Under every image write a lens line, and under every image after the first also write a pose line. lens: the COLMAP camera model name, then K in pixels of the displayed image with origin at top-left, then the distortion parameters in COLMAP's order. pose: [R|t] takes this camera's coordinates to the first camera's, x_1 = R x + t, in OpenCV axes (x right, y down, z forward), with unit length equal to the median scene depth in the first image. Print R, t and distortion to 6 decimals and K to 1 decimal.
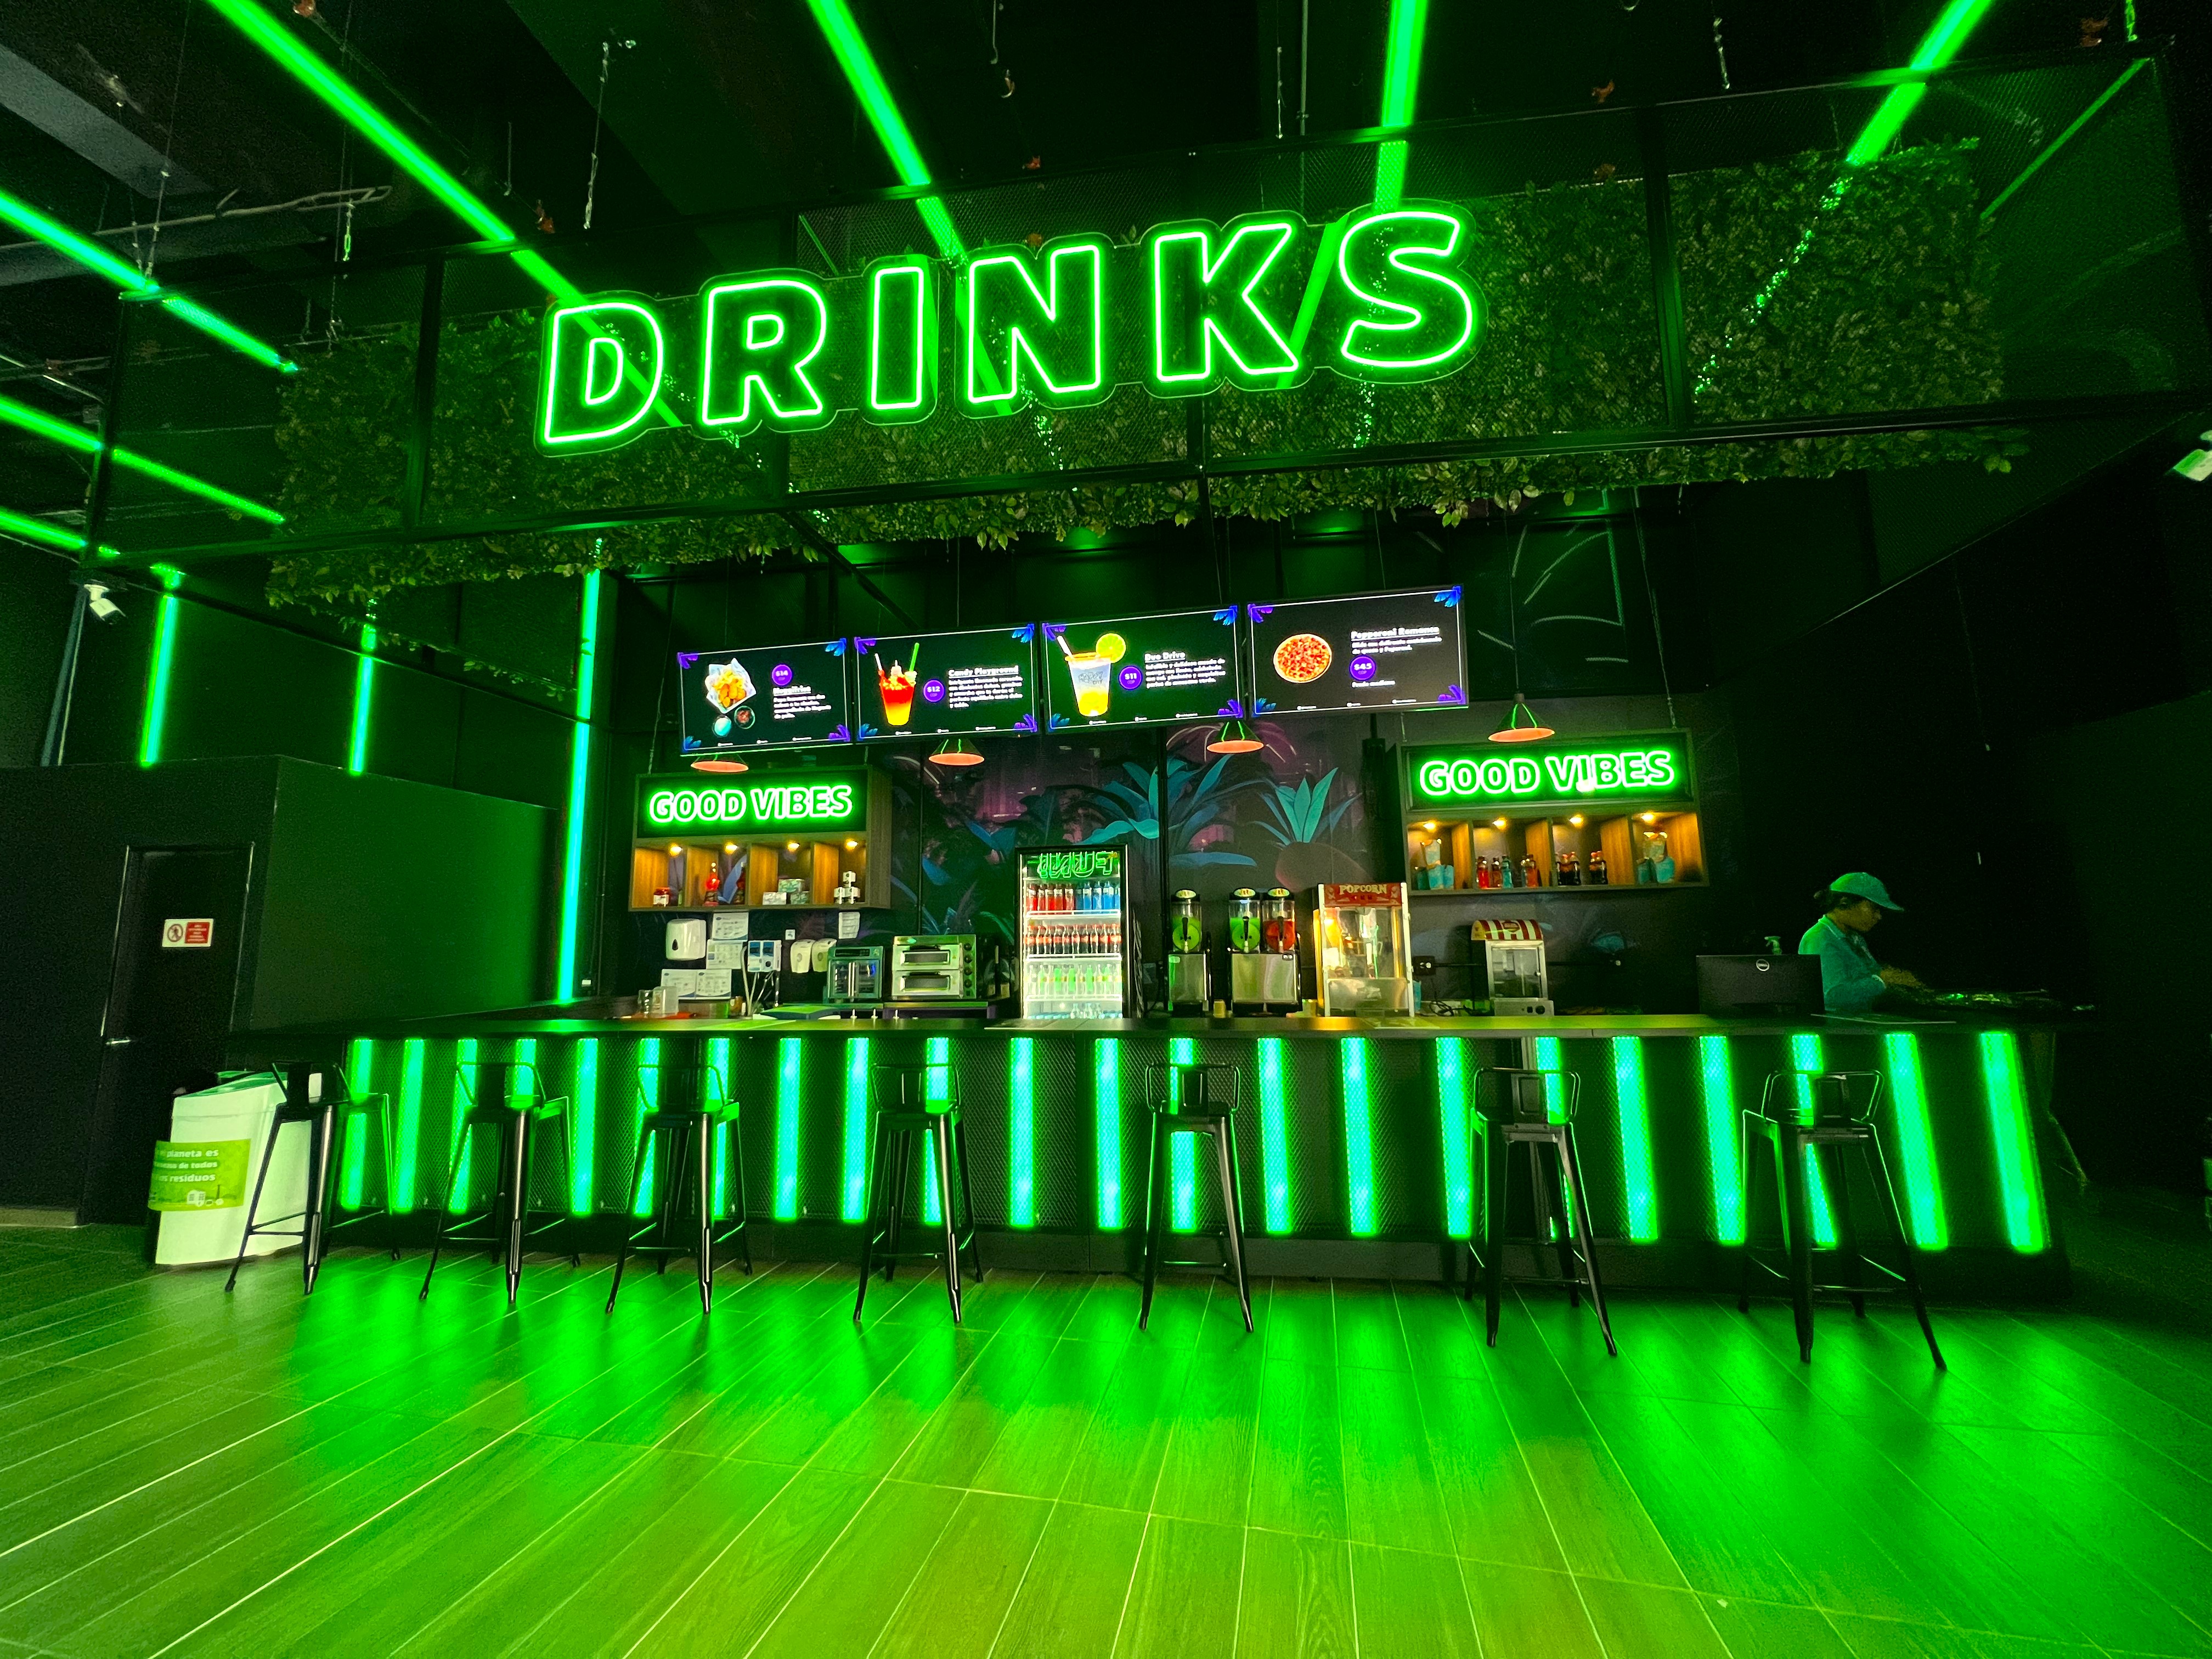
lens RADIAL K [[882.8, 0, 1103.5], [0, 882.8, 823.3], [0, 0, 1]] dist [0.000973, 0.000118]
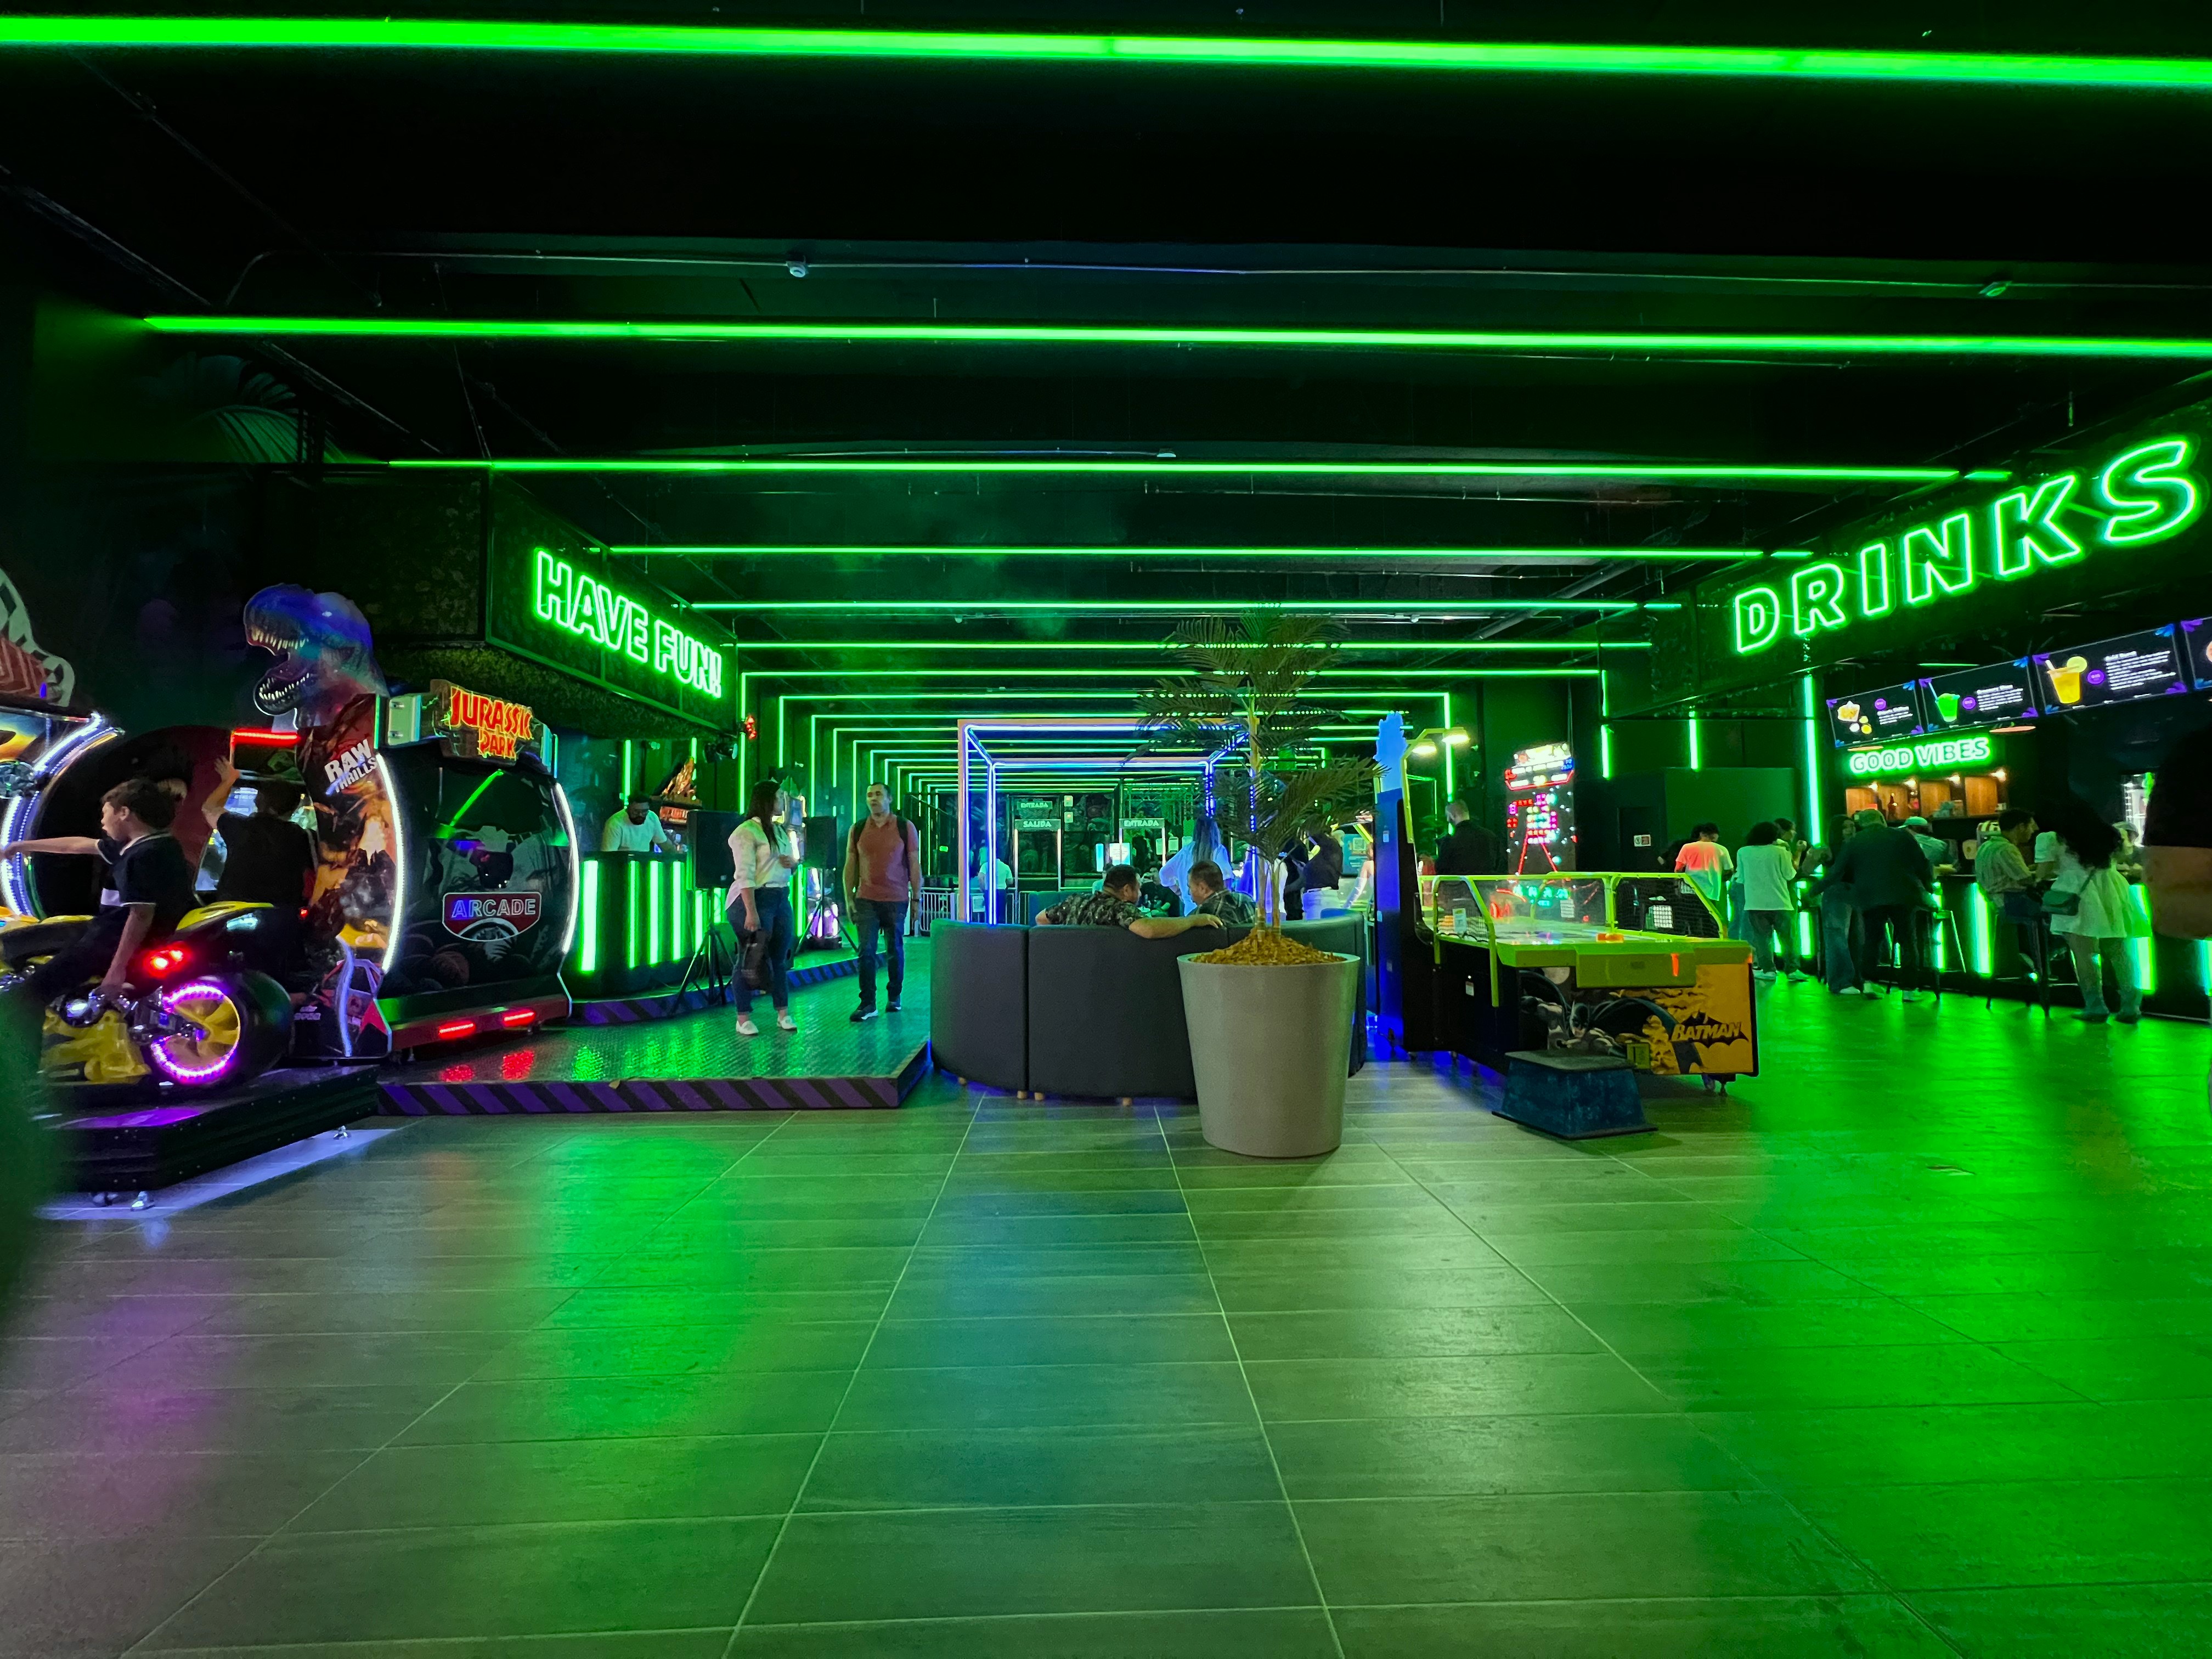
lens RADIAL K [[882.8, 0, 1103.5], [0, 882.8, 823.3], [0, 0, 1]] dist [0.000973, 0.000118]
pose [[0.253641, -0.041273, -0.966417, 1.445118], [0.136870, 0.990568, -0.006382, -0.172084], [0.957566, -0.130655, 0.256898, -1.595145]]
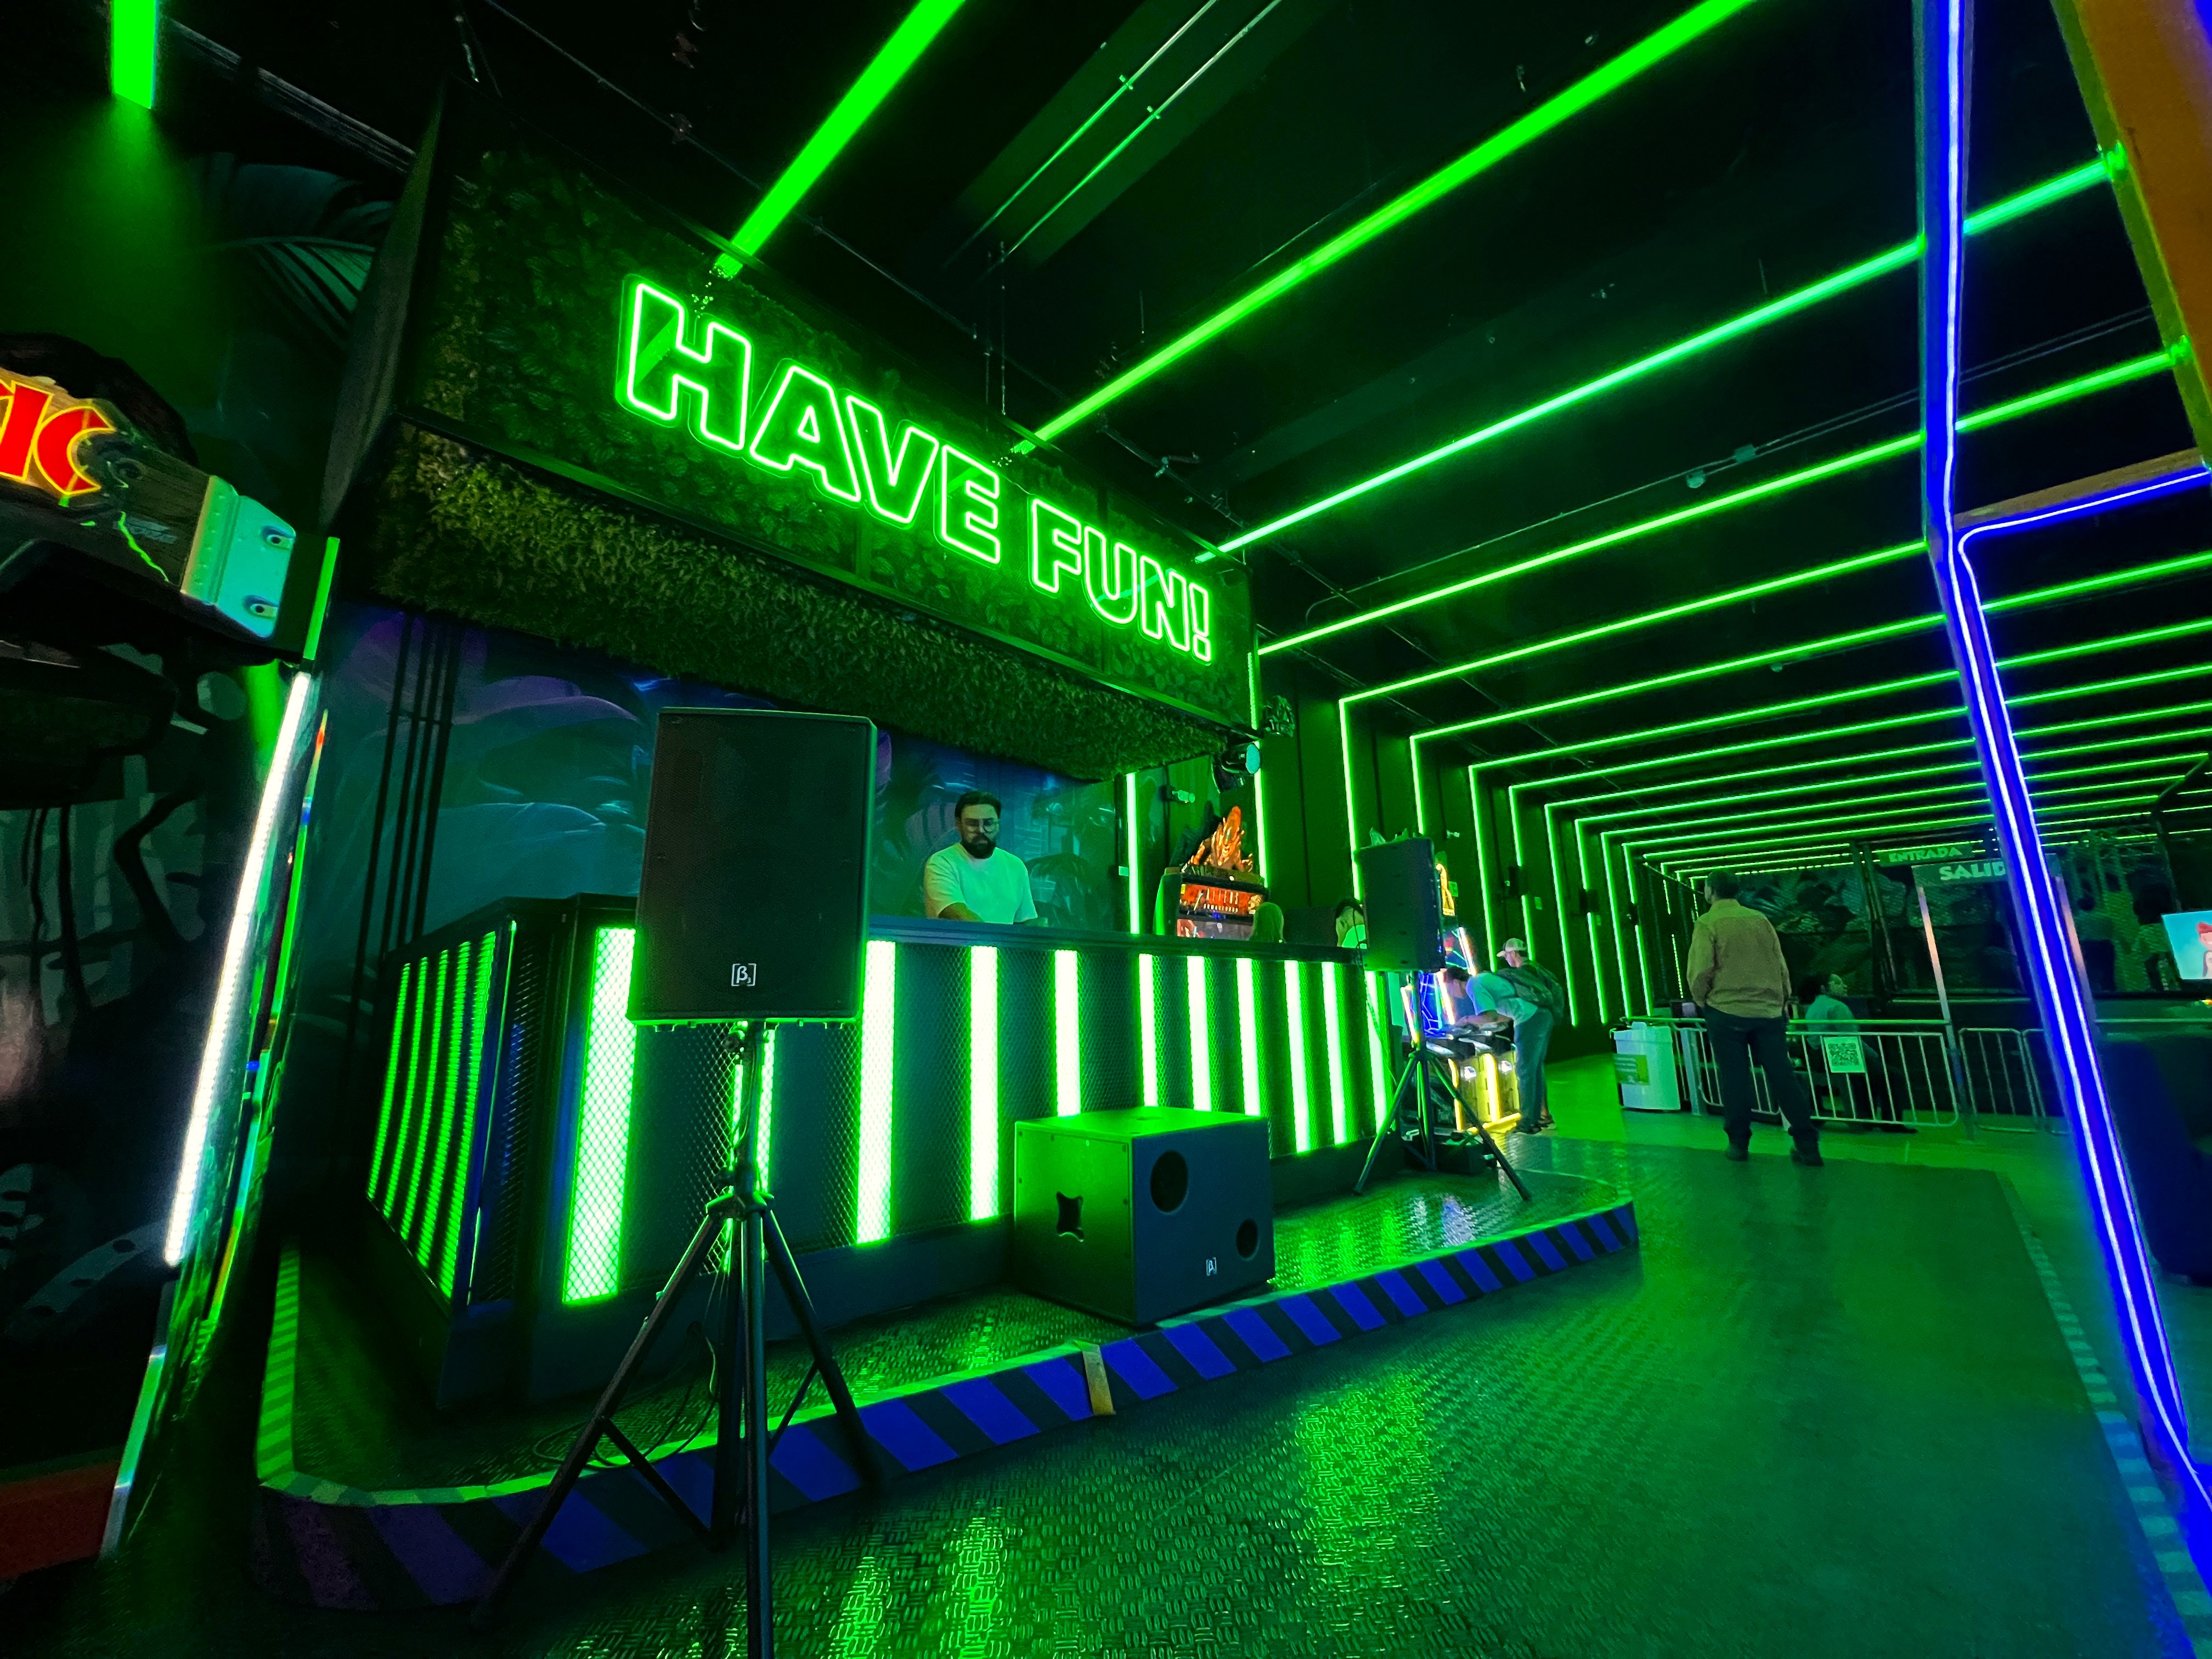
lens RADIAL K [[882.8, 0, 1103.5], [0, 882.8, 823.3], [0, 0, 1]] dist [0.000973, 0.000118]
pose [[-0.495659, -0.158777, -0.853881, -0.293872], [0.144242, 0.954445, -0.261206, -0.107029], [0.856456, -0.252634, -0.450177, -1.525419]]
